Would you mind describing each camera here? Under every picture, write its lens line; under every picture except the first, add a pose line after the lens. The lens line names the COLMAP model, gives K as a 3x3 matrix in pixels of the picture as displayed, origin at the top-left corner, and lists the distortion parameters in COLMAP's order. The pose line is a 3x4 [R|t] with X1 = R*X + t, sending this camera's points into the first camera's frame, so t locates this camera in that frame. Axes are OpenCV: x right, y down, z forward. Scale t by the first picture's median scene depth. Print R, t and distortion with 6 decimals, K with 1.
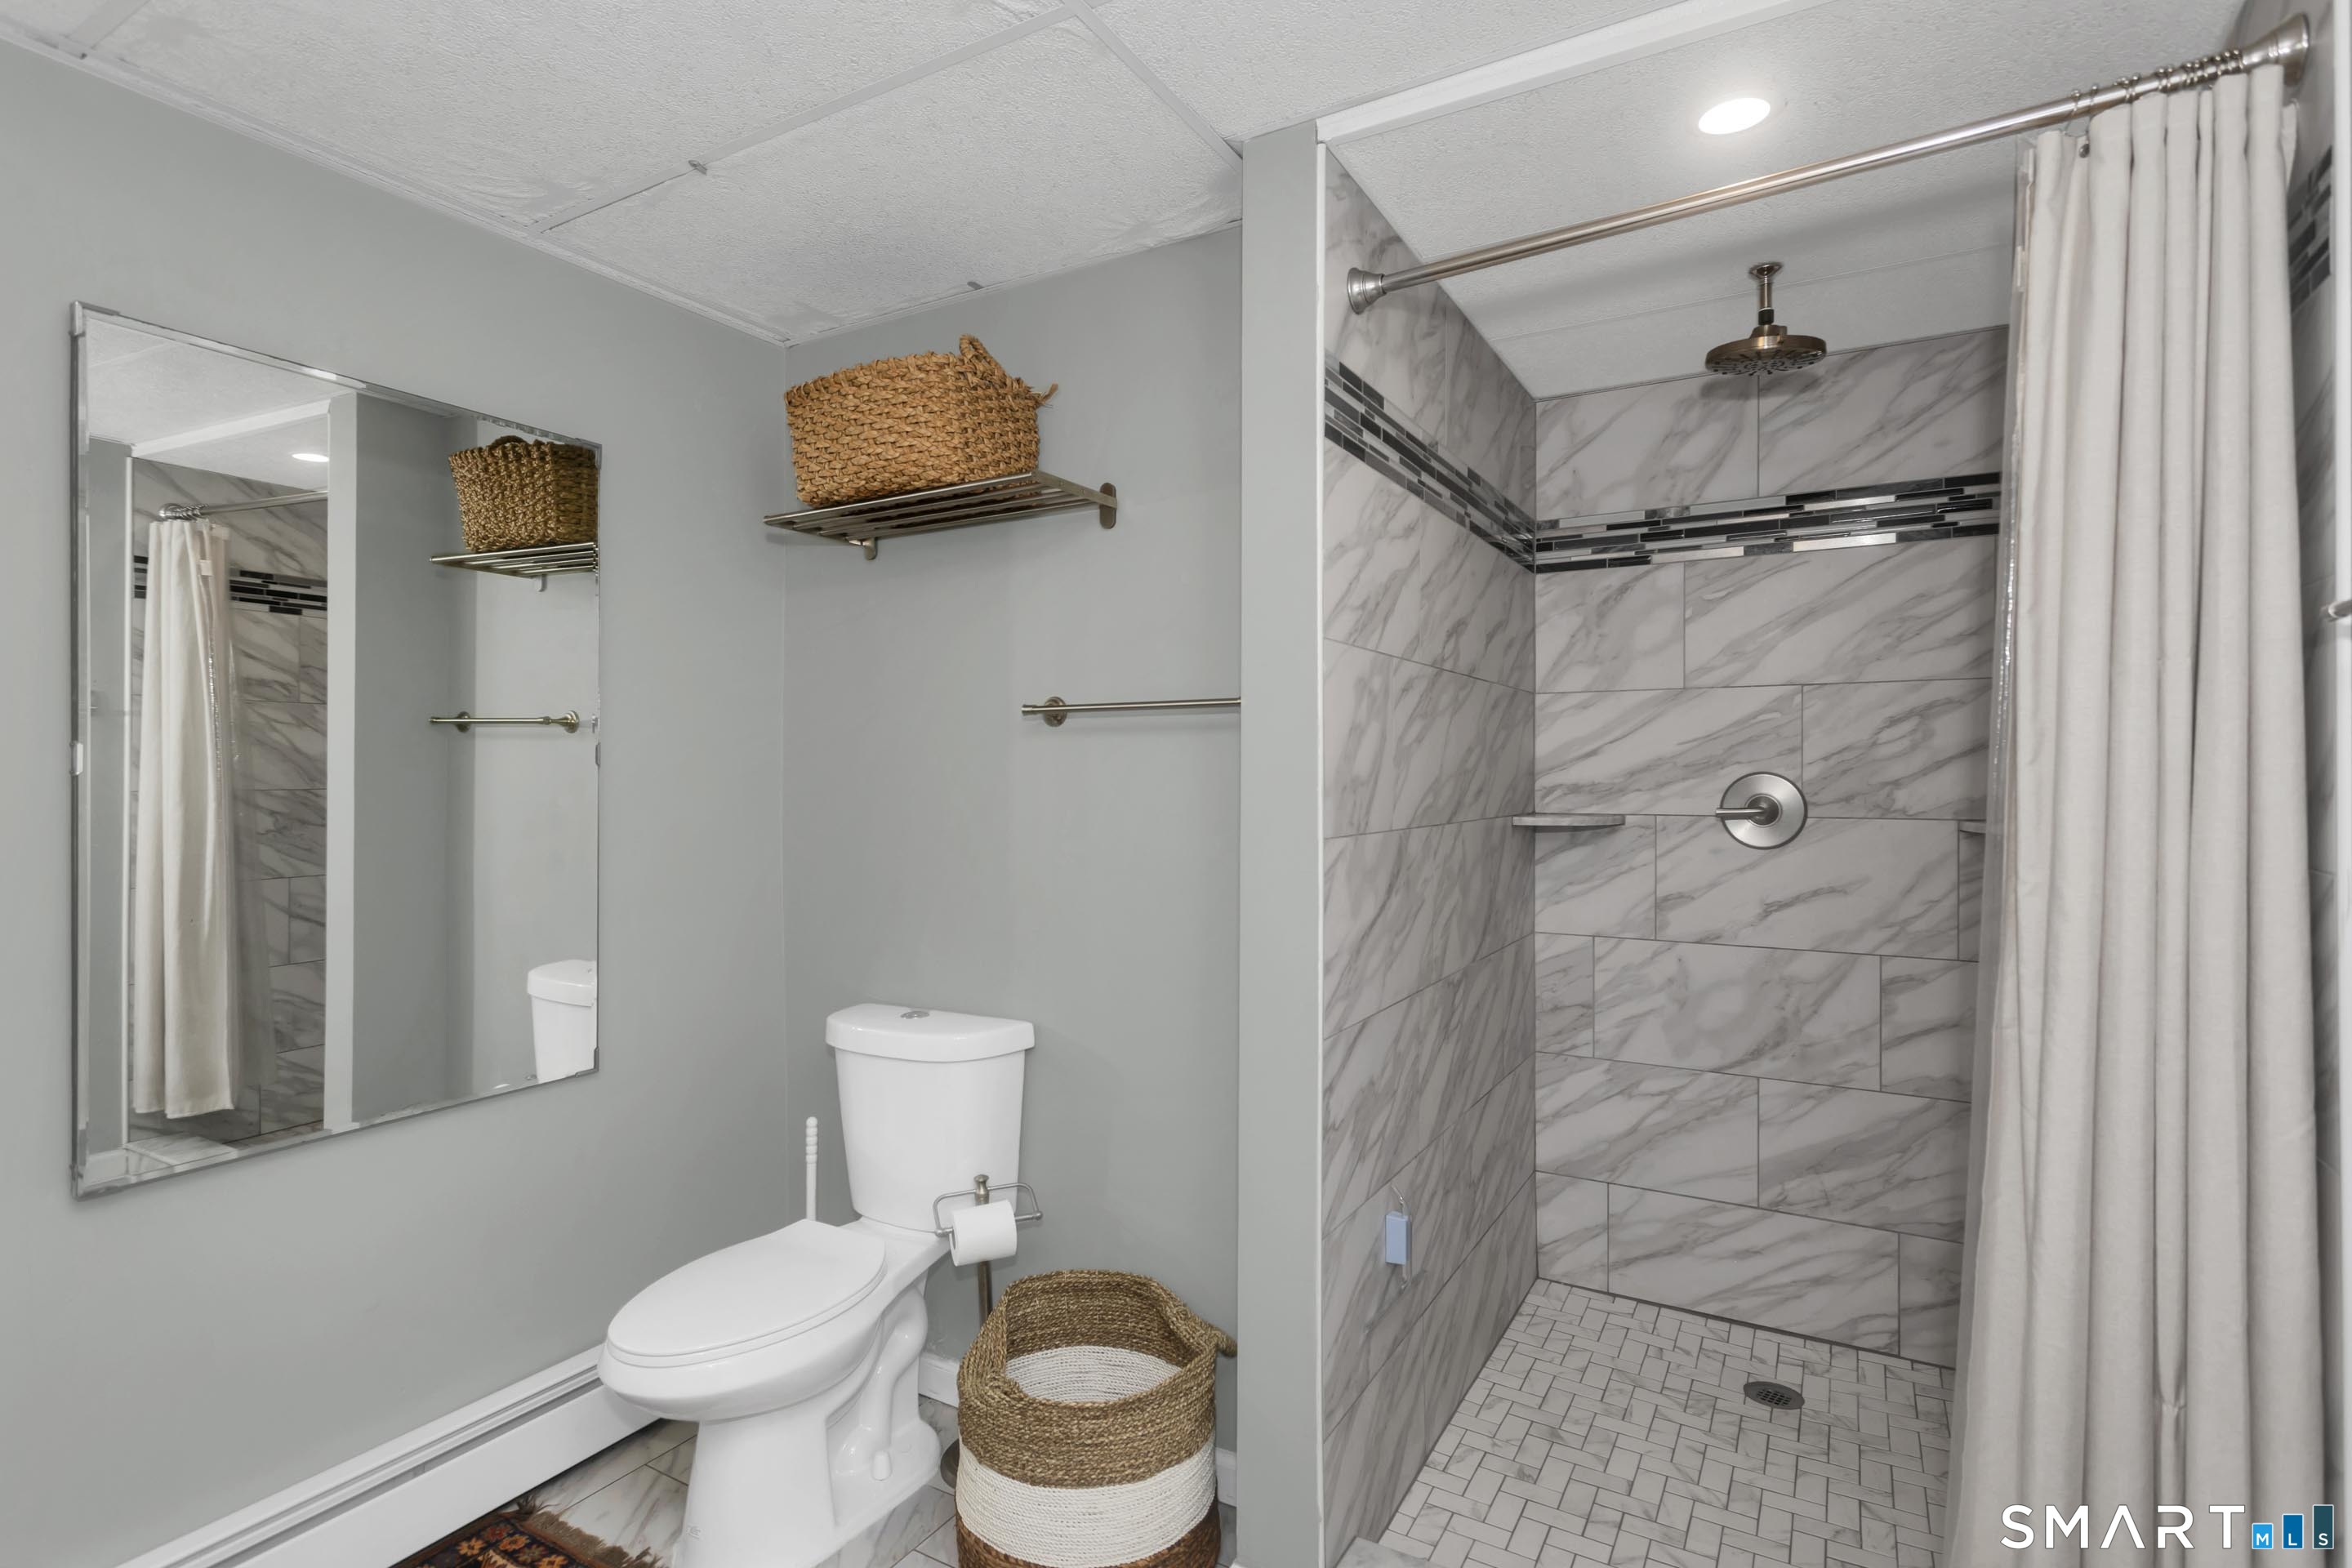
lens RADIAL K [[1142.7, 0, 1154.4], [0, 1142.7, 761.5], [0, 0, 1]] dist [-0.002154, 0.000908]
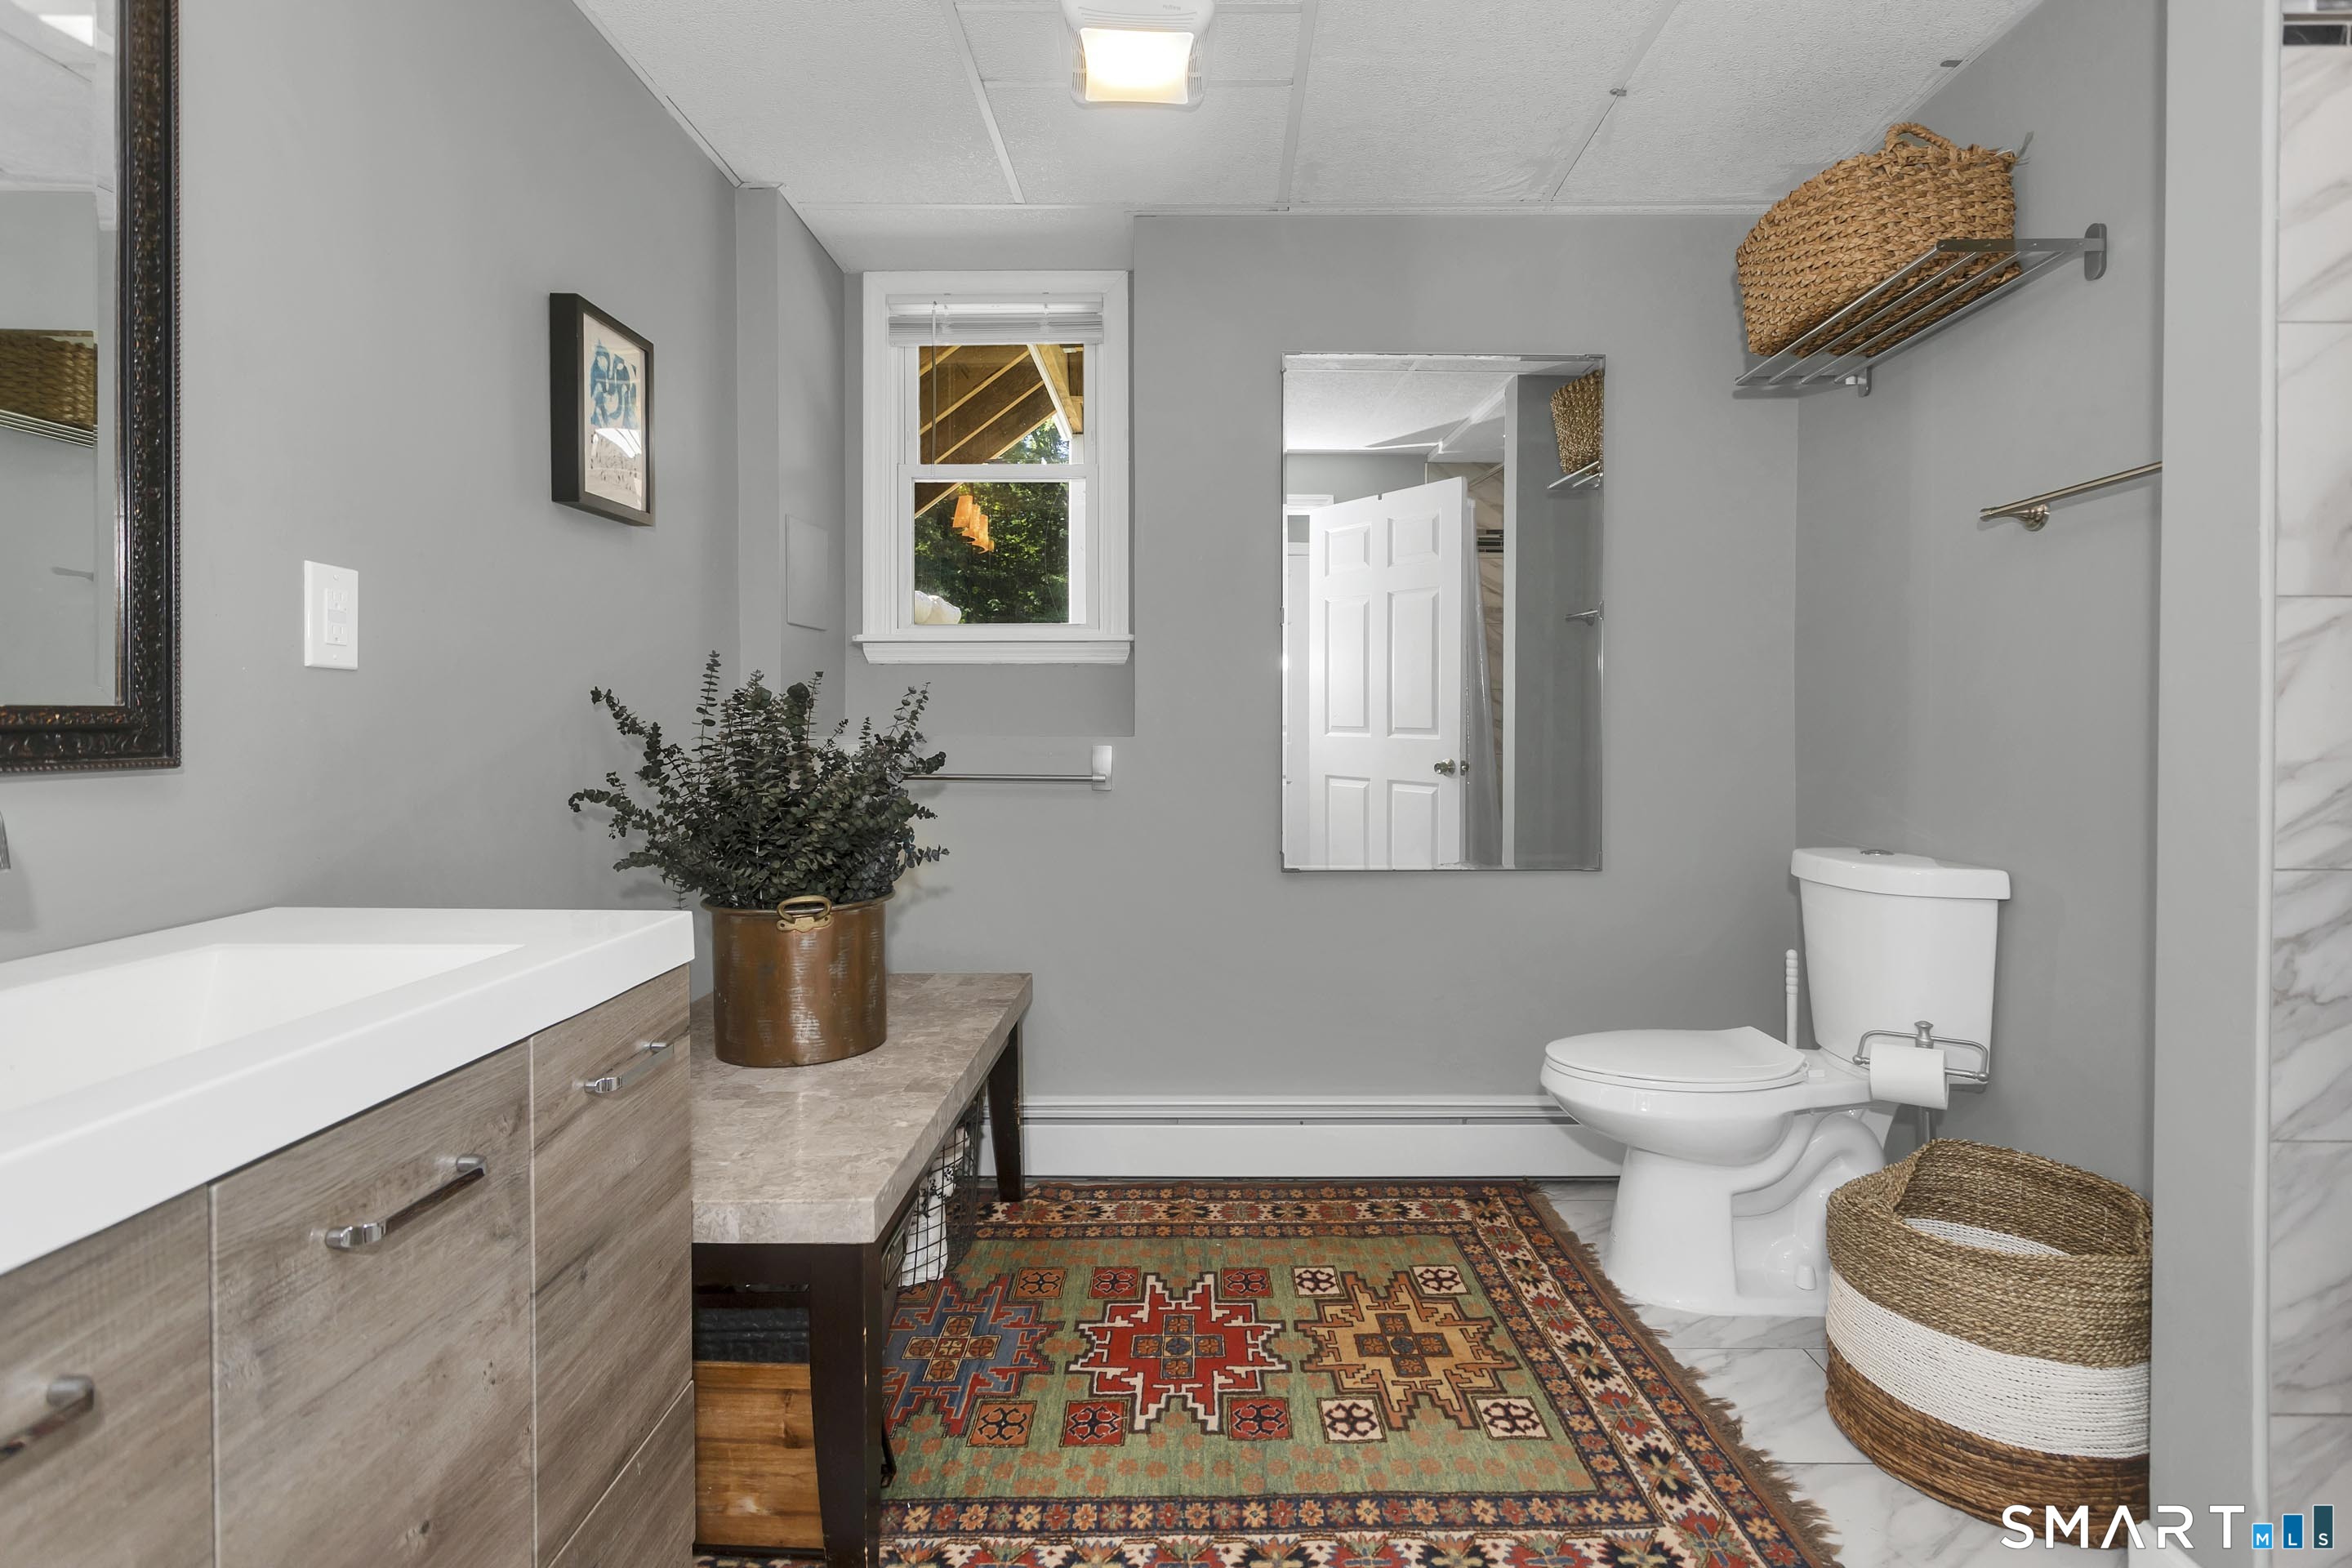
lens RADIAL K [[1102.4, 0, 1197.2], [0, 1102.4, 724.1], [0, 0, 1]] dist [-0.001107, -0.000388]
pose [[0.501463, 0.000348, -0.865179, 0.330382], [0.002413, 0.999995, 0.001801, 0.118221], [0.865176, -0.002991, 0.501460, 0.038989]]
